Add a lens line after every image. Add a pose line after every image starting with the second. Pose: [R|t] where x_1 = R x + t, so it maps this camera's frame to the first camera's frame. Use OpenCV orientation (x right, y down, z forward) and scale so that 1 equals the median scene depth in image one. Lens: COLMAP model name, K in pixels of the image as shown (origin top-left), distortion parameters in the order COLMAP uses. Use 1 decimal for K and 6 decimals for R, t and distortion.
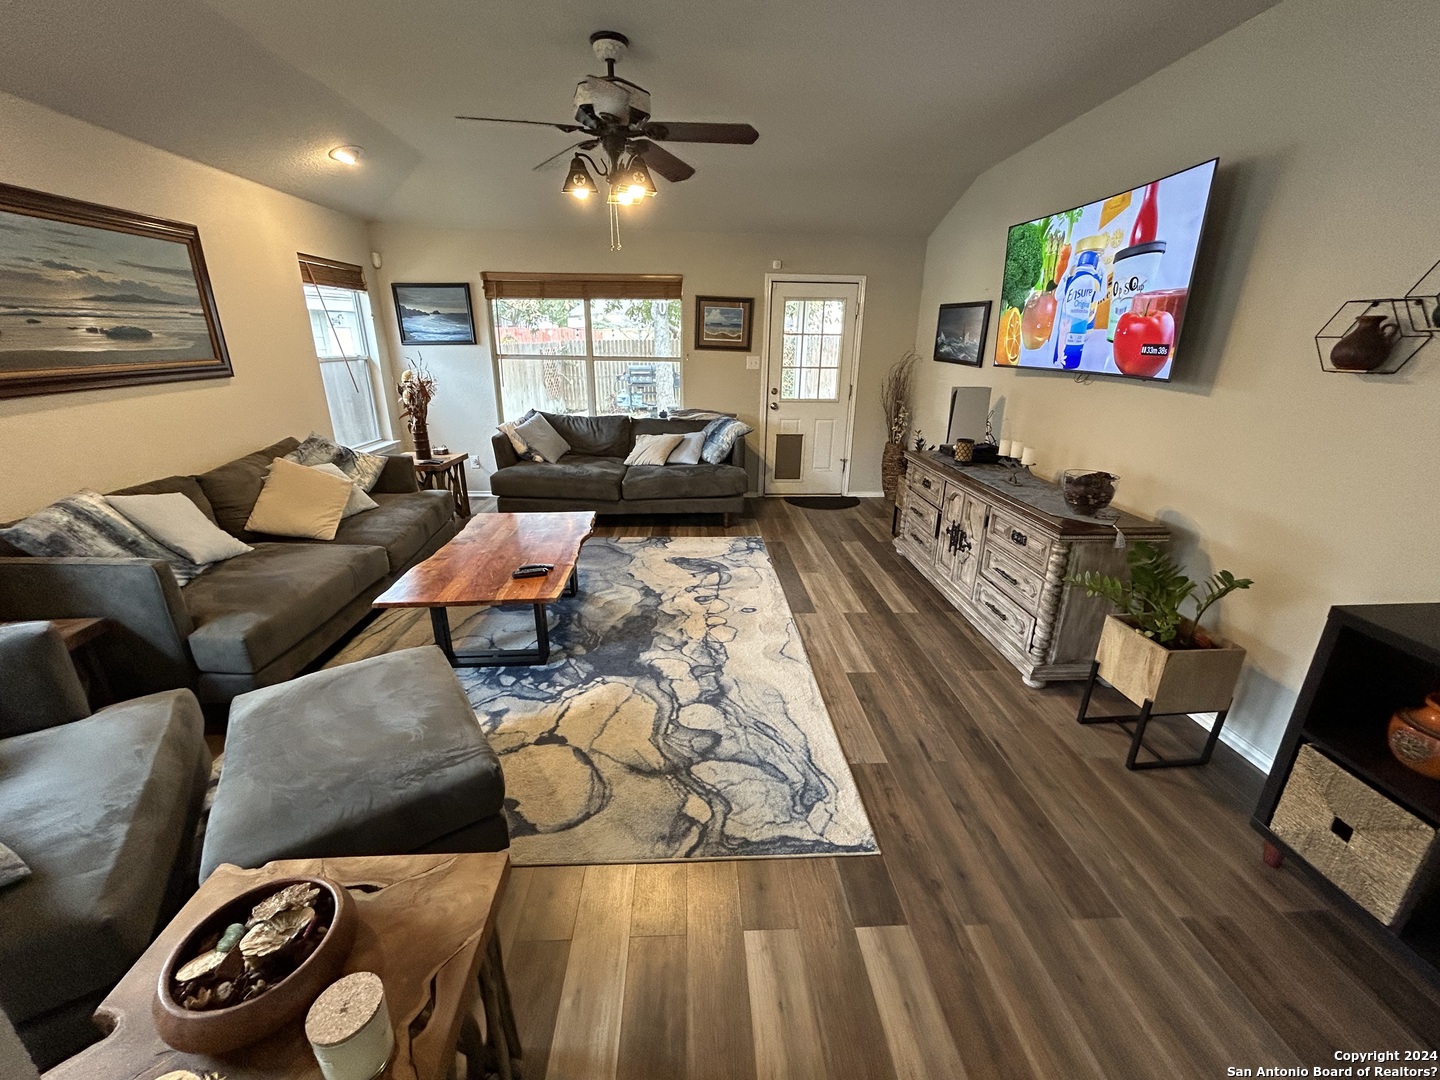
lens RADIAL K [[577.2, 0, 717.8], [0, 577.2, 538.6], [0, 0, 1]] dist [-0.001152, 0.000152]
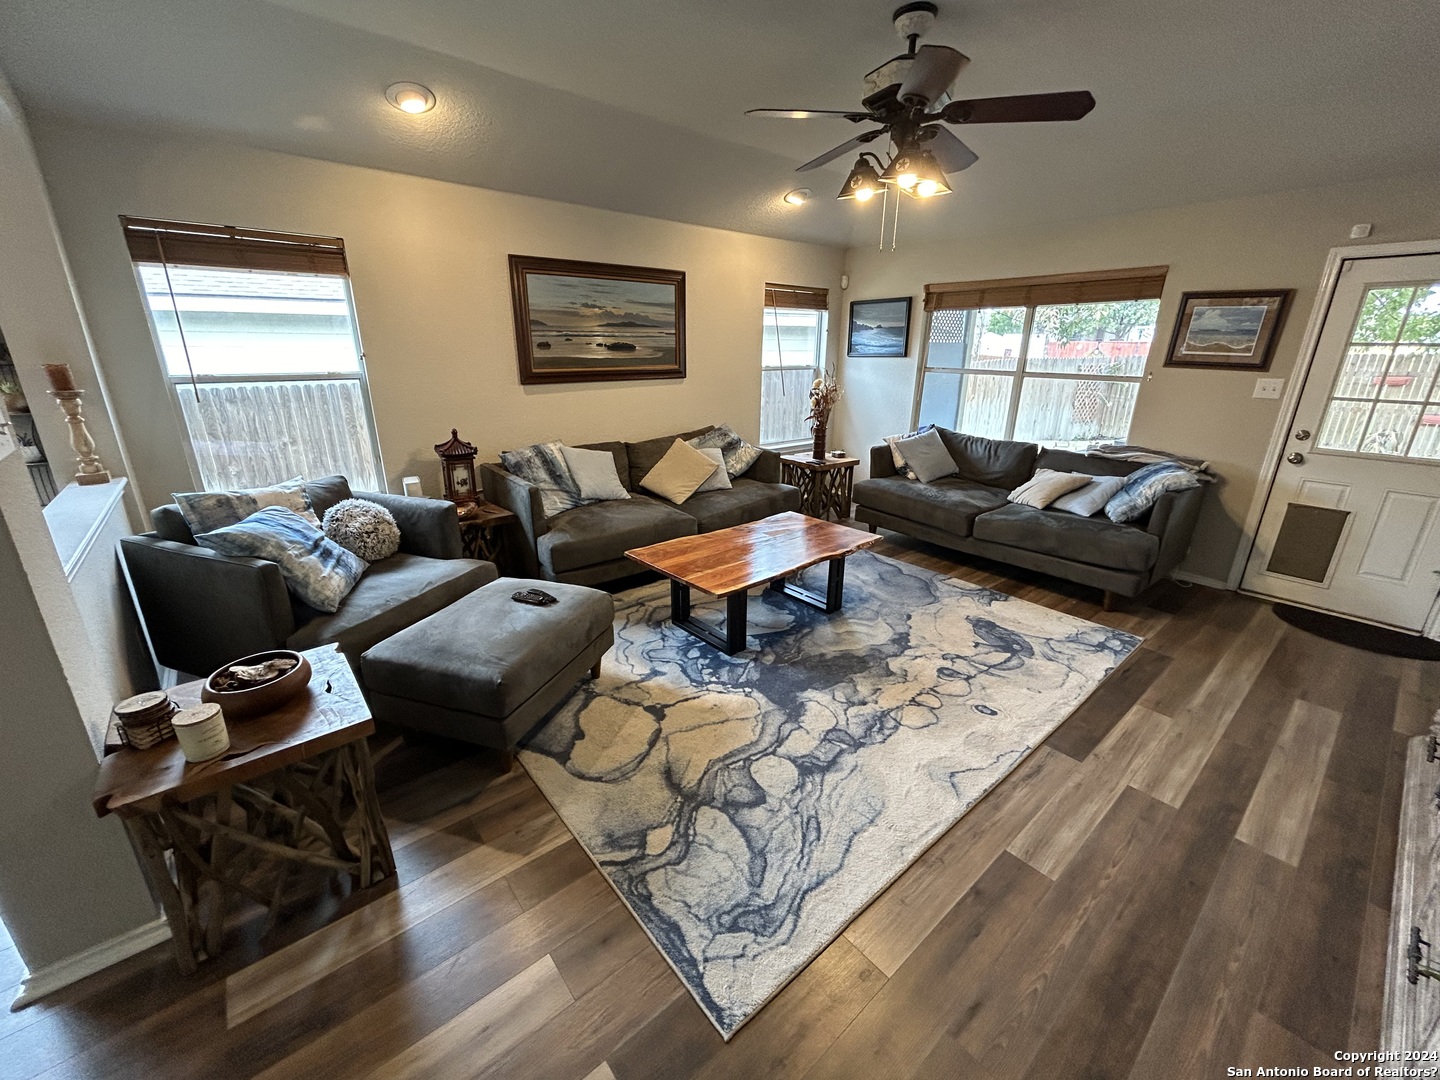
lens RADIAL K [[577.2, 0, 717.8], [0, 577.2, 538.2], [0, 0, 1]] dist [-0.001152, 0.000152]
pose [[0.602525, 0.245851, -0.759289, 0.378280], [-0.263682, 0.959269, 0.101361, -0.078282], [0.753283, 0.139138, 0.642811, 0.239891]]
